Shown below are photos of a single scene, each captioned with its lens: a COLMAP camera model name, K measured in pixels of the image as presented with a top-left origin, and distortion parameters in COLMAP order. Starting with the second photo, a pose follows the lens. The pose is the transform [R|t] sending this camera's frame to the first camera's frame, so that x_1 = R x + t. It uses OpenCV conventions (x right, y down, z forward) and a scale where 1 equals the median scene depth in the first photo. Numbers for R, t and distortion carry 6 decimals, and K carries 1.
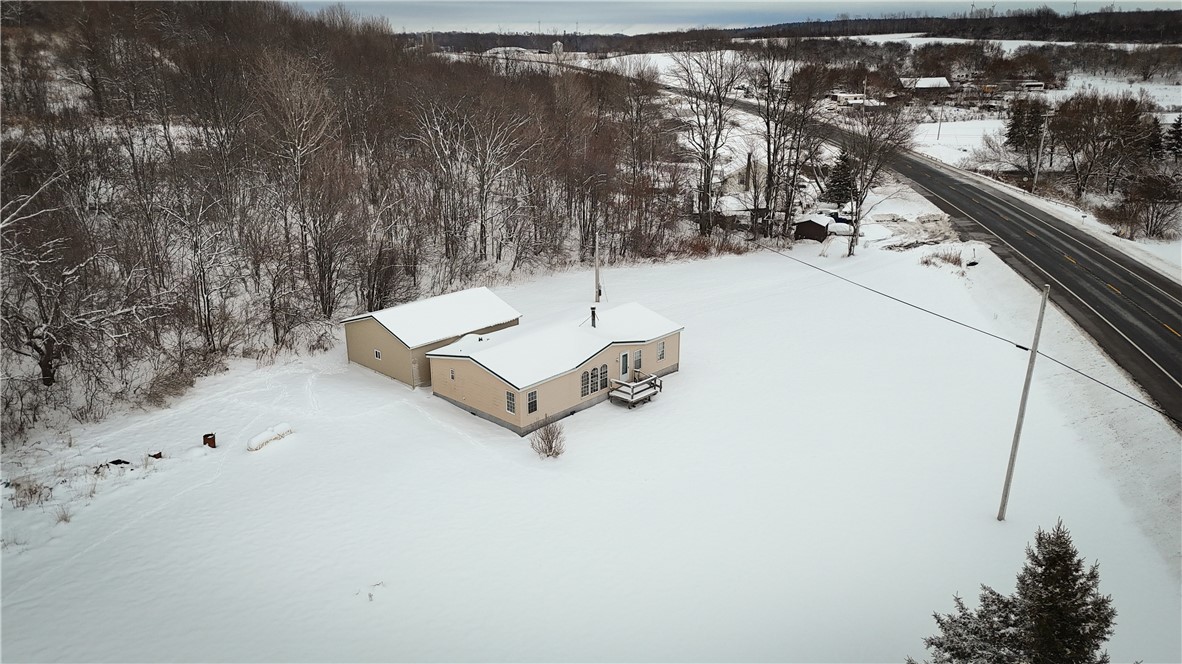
lens RADIAL K [[860.0, 0, 588.6], [0, 860.0, 329.5], [0, 0, 1]] dist [0.089137, -0.081802]
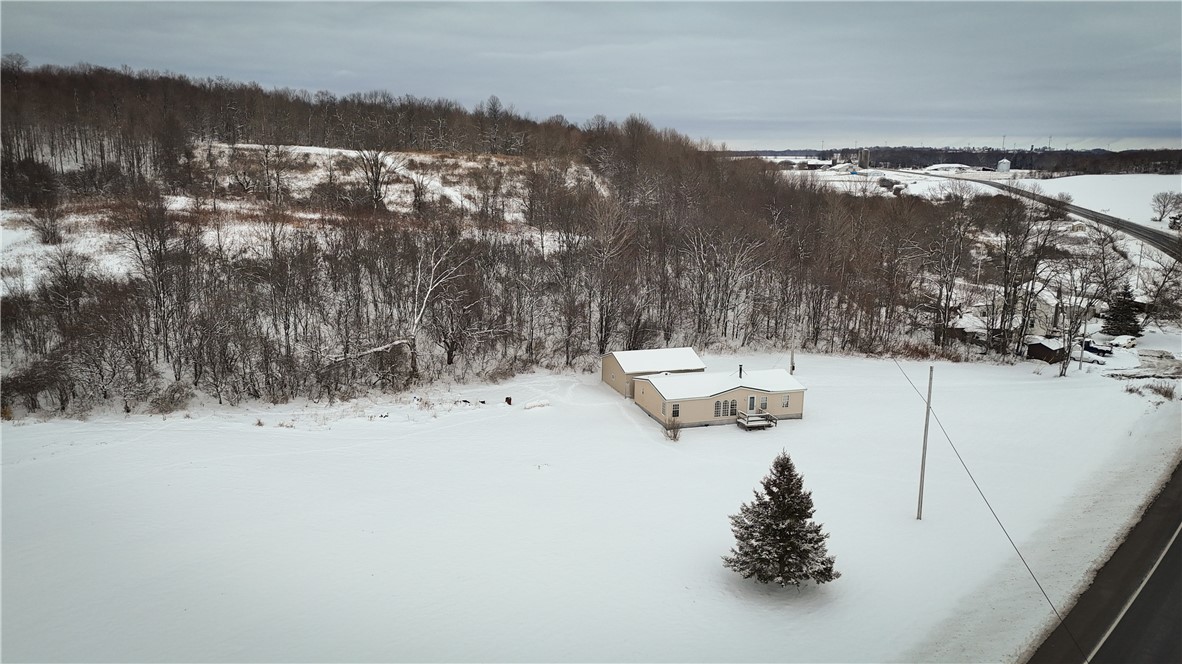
lens RADIAL K [[860.0, 0, 588.6], [0, 860.0, 329.5], [0, 0, 1]] dist [0.089137, -0.081802]
pose [[0.879088, 0.110266, -0.463731, 0.485858], [-0.164834, 0.983177, -0.078693, 0.080255], [0.447253, 0.145617, 0.882474, -0.506854]]
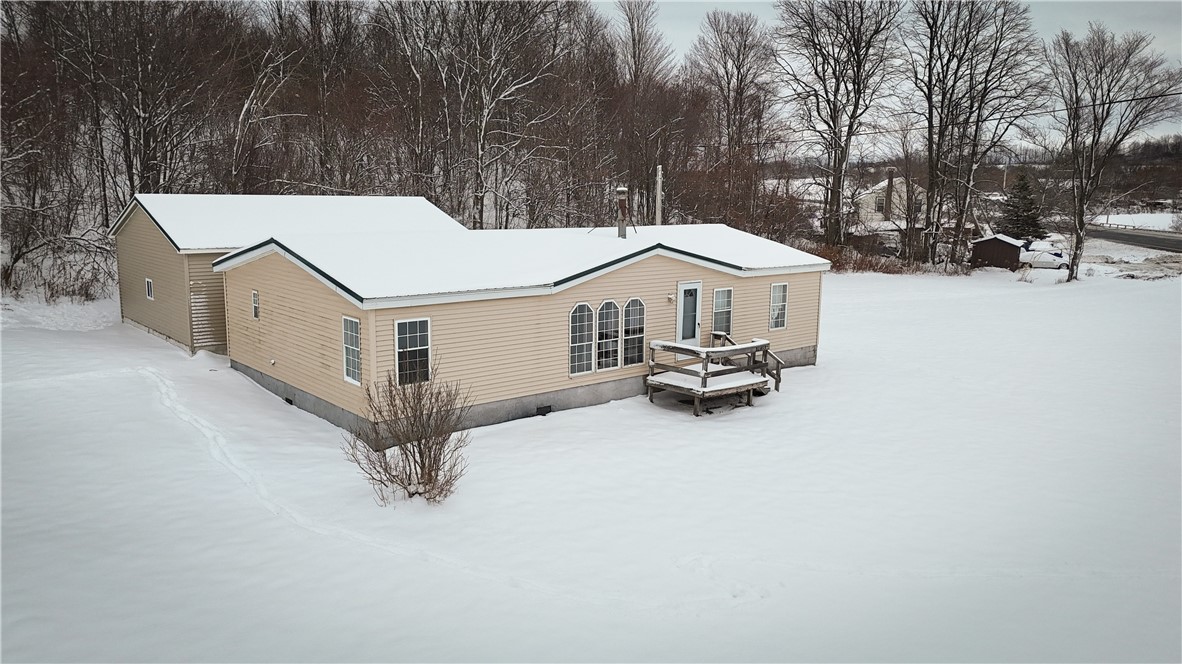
lens RADIAL K [[860.0, 0, 588.6], [0, 860.0, 329.5], [0, 0, 1]] dist [0.089137, -0.081802]
pose [[0.993288, 0.034564, -0.110385, 0.039899], [-0.051078, 0.987293, -0.150475, 0.112073], [0.103781, 0.155104, 0.982432, 0.594210]]
